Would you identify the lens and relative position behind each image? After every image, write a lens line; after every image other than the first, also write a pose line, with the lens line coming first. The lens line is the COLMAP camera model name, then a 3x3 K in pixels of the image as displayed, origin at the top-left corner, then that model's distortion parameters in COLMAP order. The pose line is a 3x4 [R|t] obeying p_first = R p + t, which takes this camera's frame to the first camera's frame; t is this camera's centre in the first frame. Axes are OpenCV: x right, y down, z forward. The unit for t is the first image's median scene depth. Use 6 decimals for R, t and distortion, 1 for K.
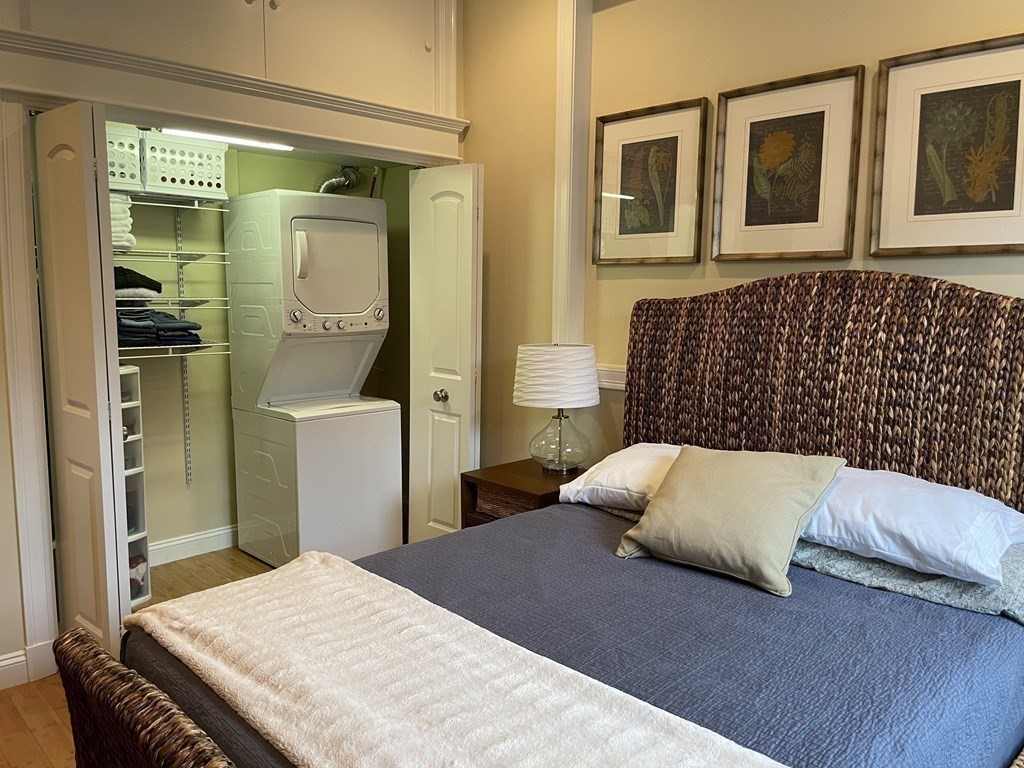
lens RADIAL K [[770.7, 0, 513.9], [0, 770.7, 381.4], [0, 0, 1]] dist [0.090982, -0.132440]
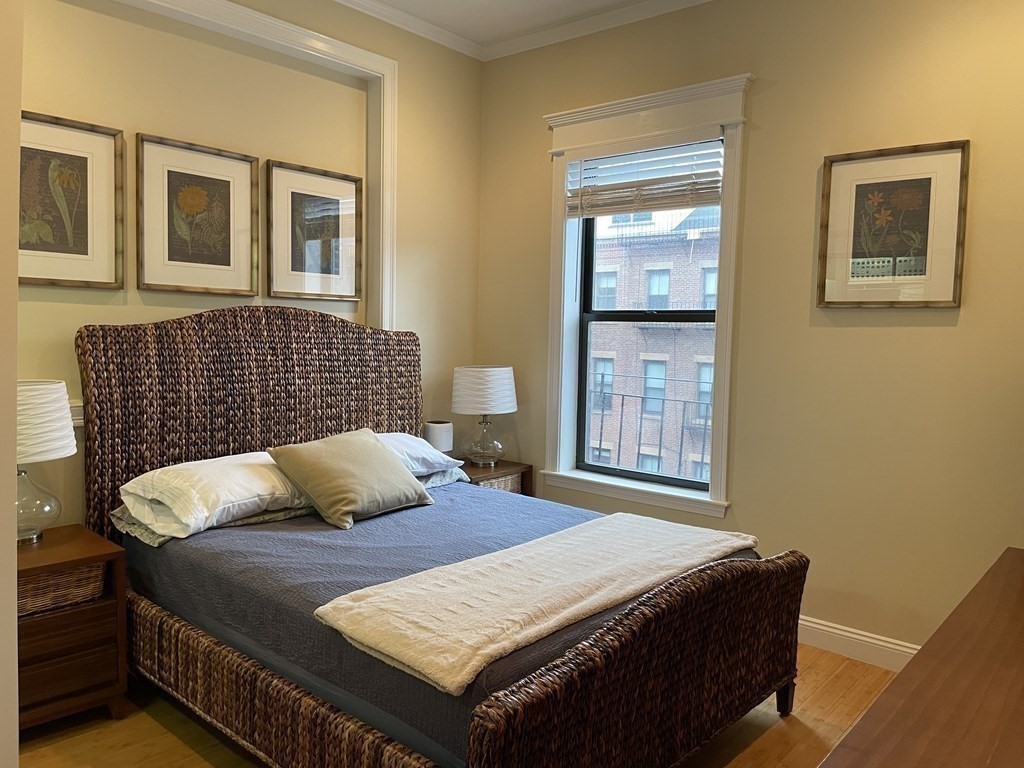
lens RADIAL K [[770.7, 0, 513.9], [0, 770.7, 381.4], [0, 0, 1]] dist [0.090982, -0.132440]
pose [[-0.087464, -0.076864, 0.993198, -0.926633], [0.094656, 0.991866, 0.085096, -0.080845], [-0.991660, 0.101455, -0.079477, 0.652740]]
